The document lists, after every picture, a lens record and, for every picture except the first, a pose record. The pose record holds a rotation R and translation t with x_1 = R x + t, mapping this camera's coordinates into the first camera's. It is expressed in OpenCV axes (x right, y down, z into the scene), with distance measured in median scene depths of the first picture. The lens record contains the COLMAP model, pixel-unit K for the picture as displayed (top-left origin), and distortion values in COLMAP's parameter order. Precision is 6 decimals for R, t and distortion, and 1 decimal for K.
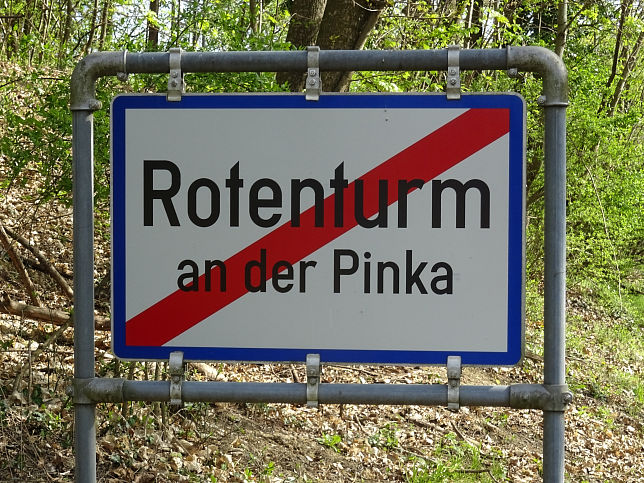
lens RADIAL K [[341.5, 0, 322.0], [0, 341.5, 241.5], [0, 0, 1]] dist [-0.002859, -0.000472]
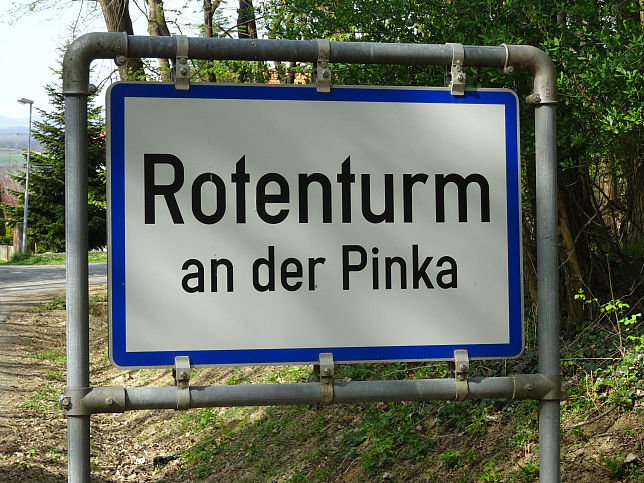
lens RADIAL K [[352.1, 0, 322.0], [0, 352.1, 241.5], [0, 0, 1]] dist [-0.000443, 0.000118]
pose [[0.996398, -0.016507, 0.083173, -0.109318], [0.015656, 0.999818, 0.010877, -0.000162], [-0.083338, -0.009536, 0.996476, -0.000934]]
